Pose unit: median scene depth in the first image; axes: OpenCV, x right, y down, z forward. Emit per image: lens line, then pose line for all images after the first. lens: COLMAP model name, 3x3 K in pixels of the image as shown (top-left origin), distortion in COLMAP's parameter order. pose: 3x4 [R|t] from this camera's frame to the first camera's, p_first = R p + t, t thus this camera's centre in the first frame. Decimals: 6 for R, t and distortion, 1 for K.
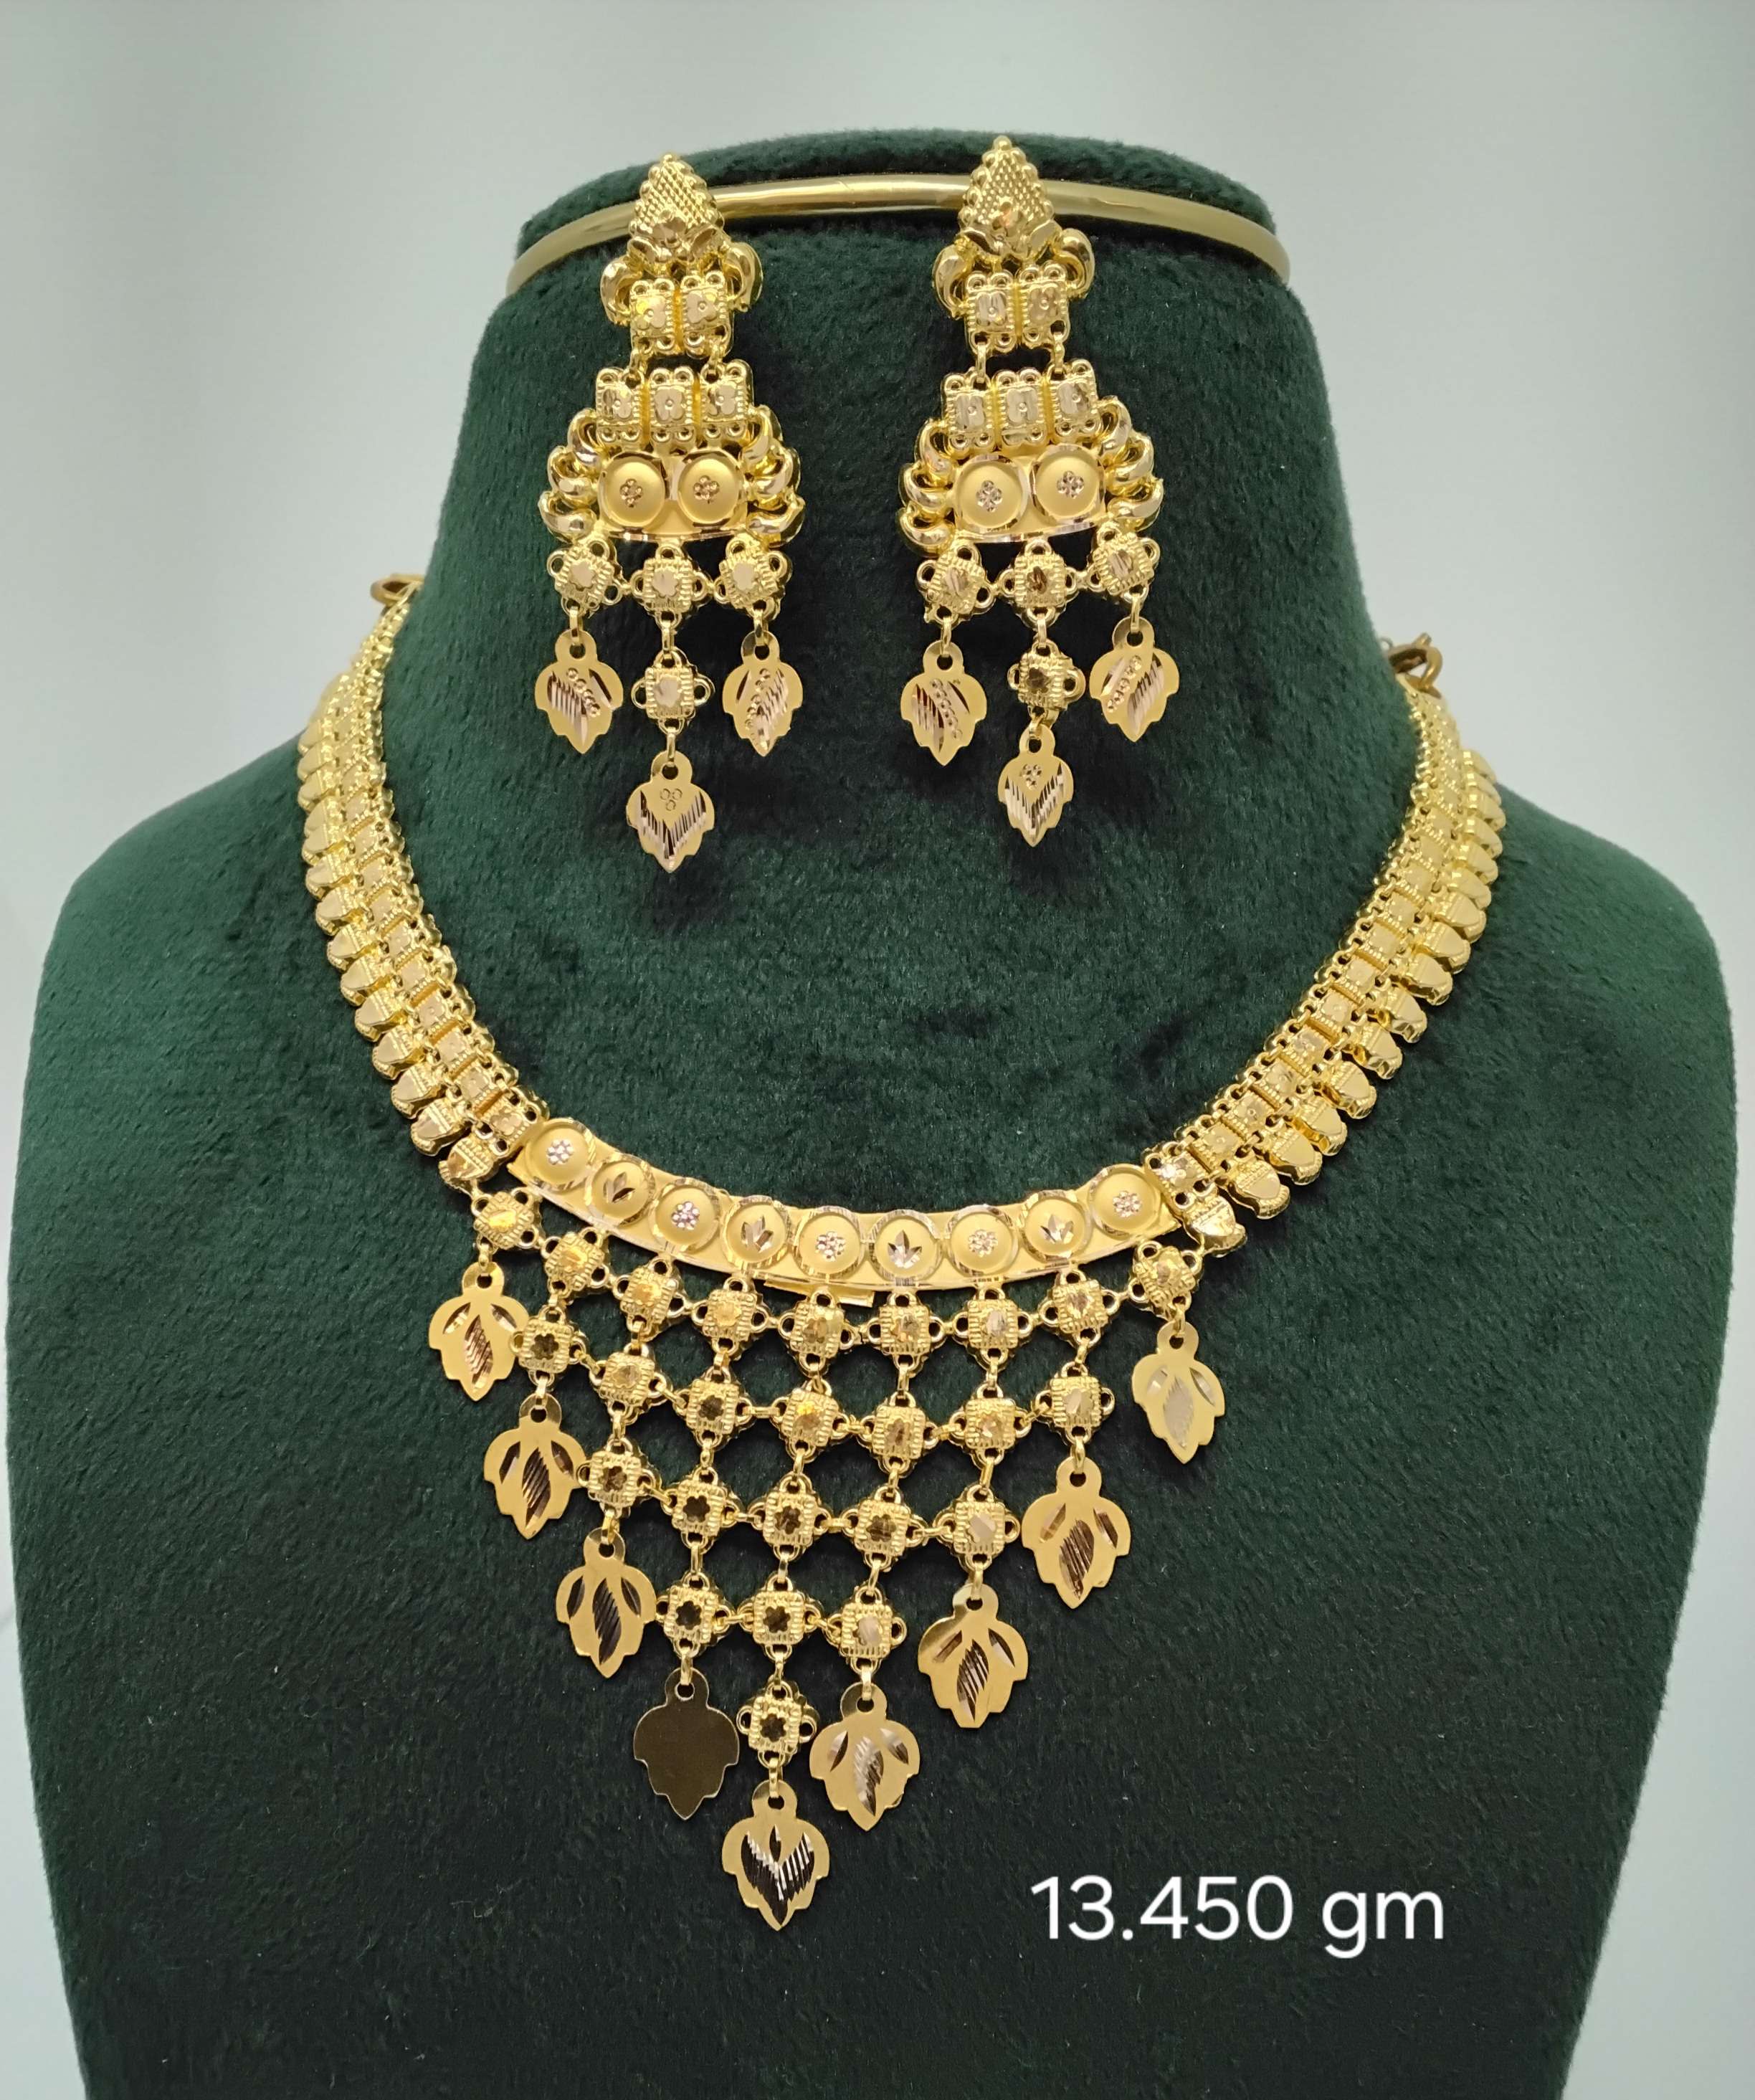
lens RADIAL K [[1887.0, 0, 866.1], [0, 1887.0, 1157.0], [0, 0, 1]] dist [0.116949, -0.196695]
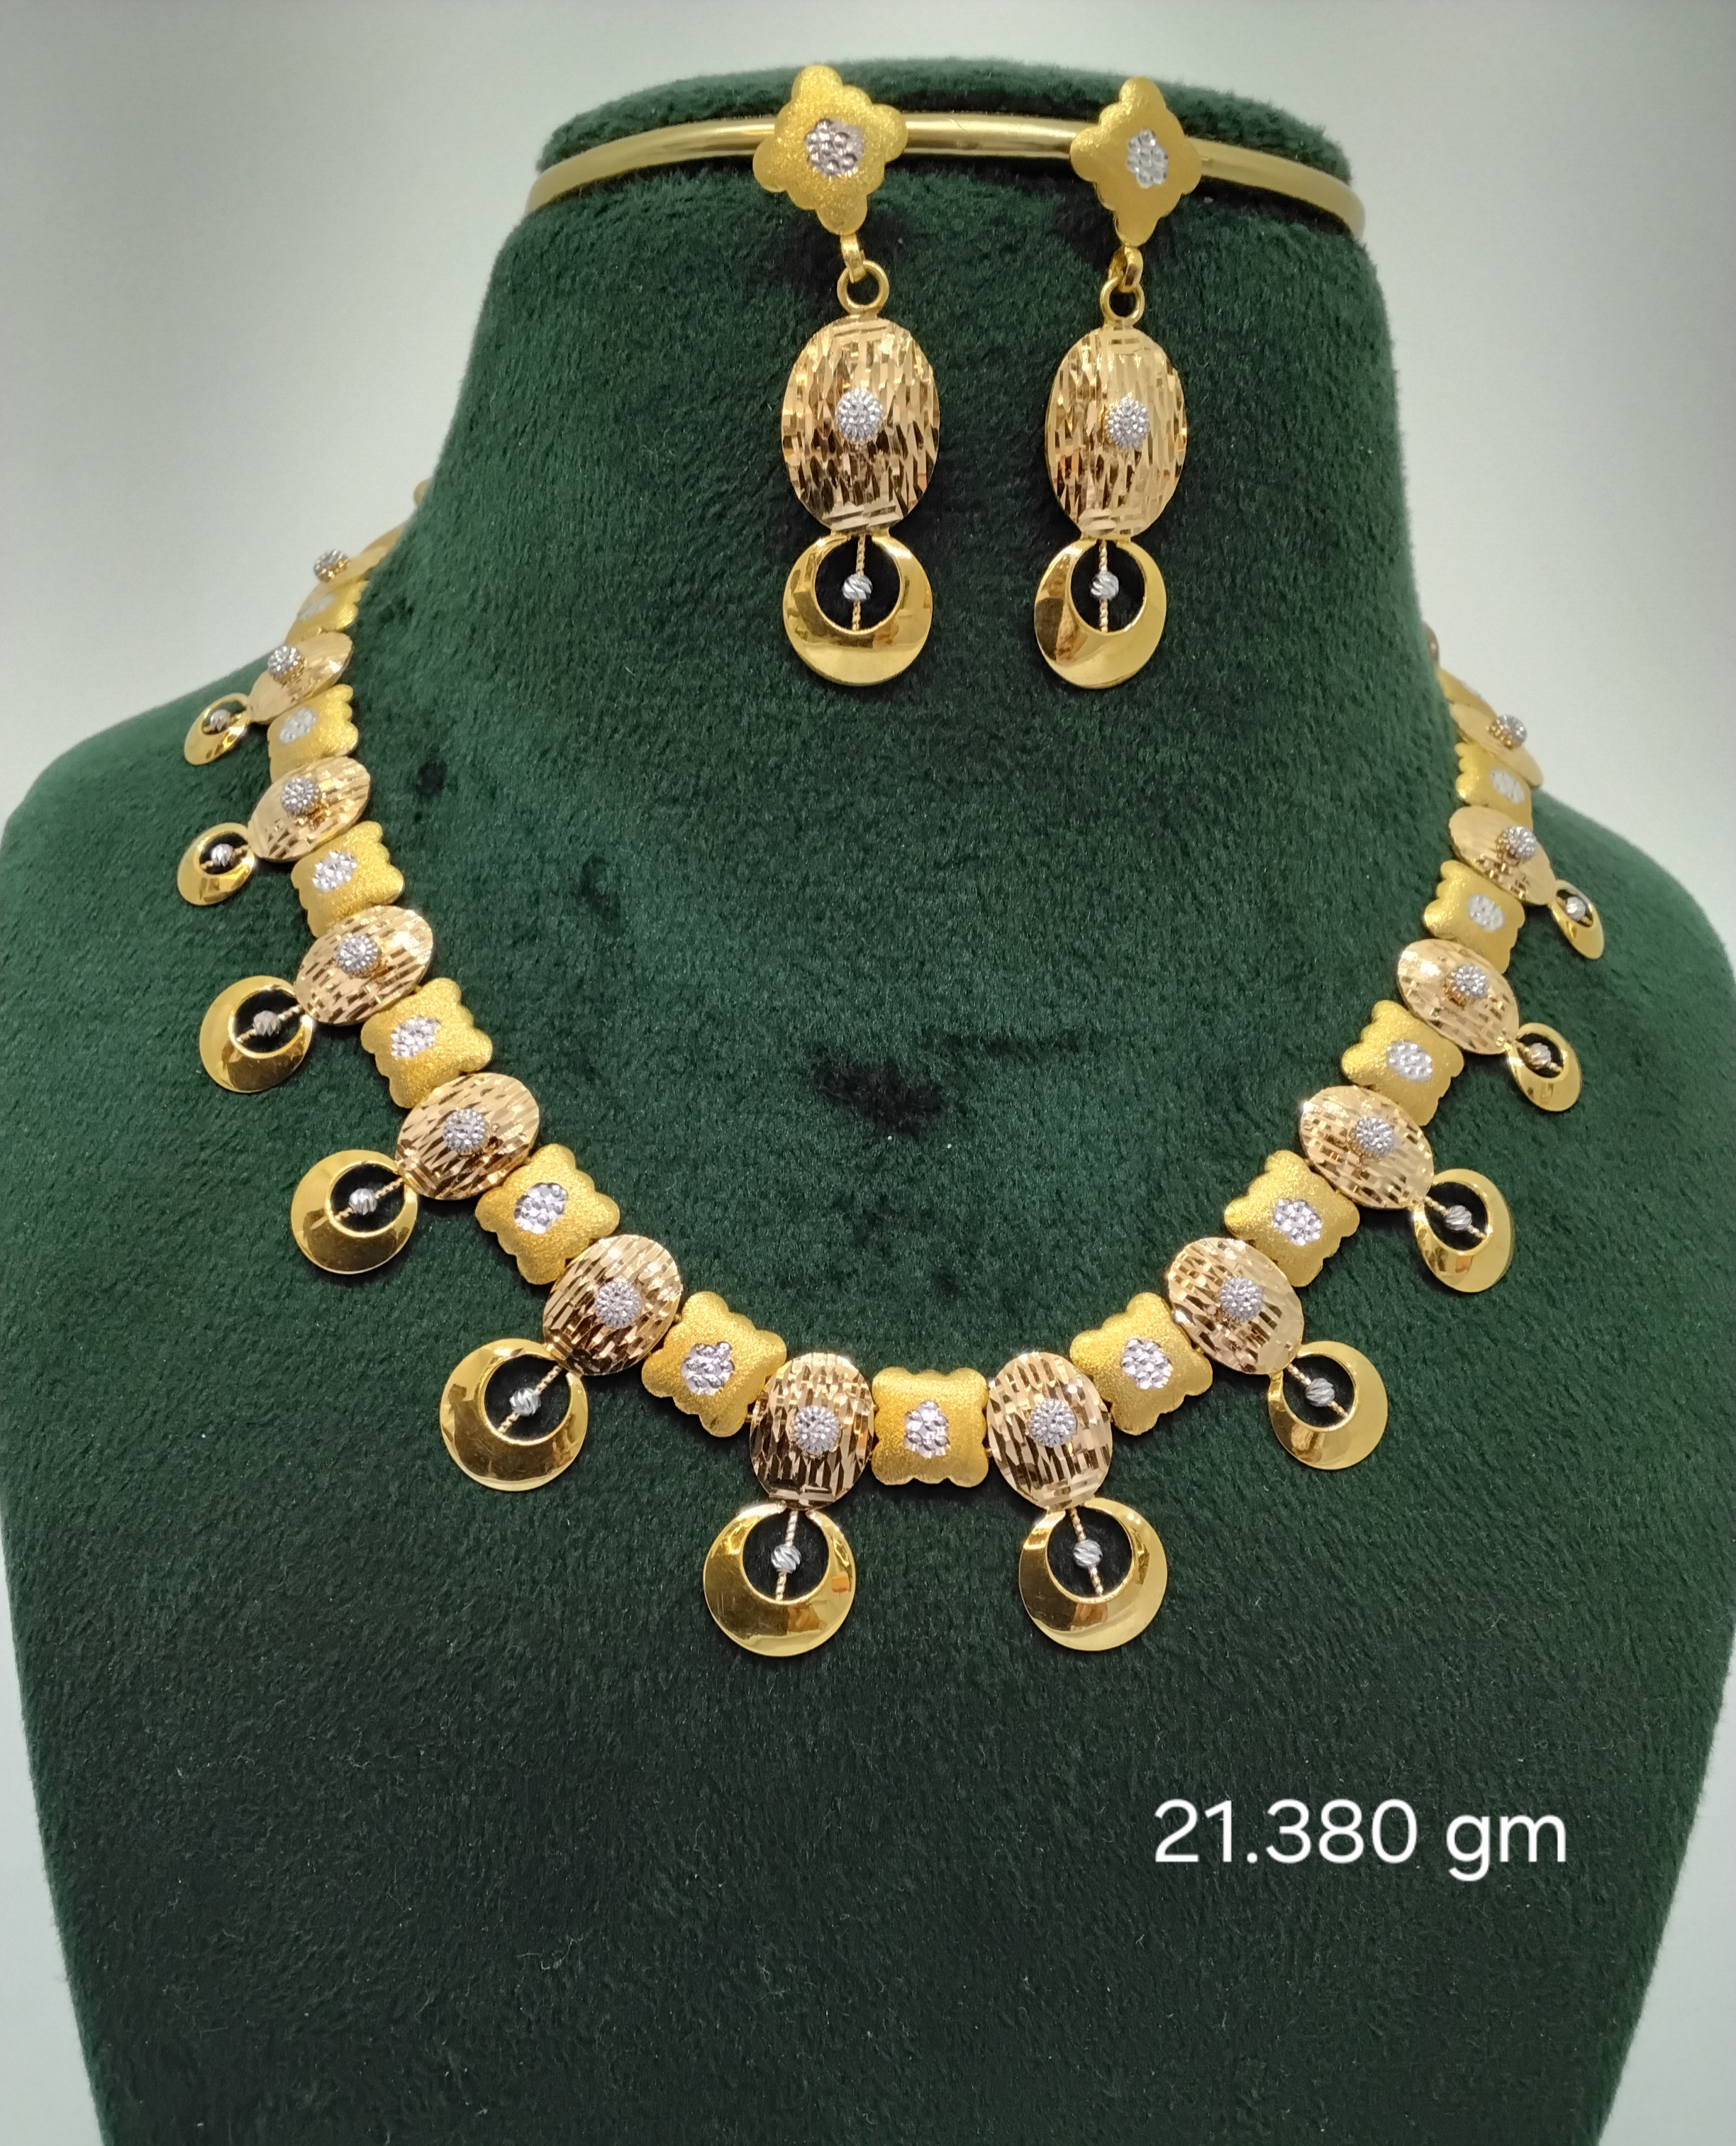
lens RADIAL K [[1884.1, 0, 859.9], [0, 1884.1, 1147.2], [0, 0, 1]] dist [0.121016, -0.212154]
pose [[0.992184, 0.010540, 0.124334, -0.161500], [-0.018911, 0.997618, 0.066343, -0.074674], [-0.123339, -0.068176, 0.990020, 0.059757]]
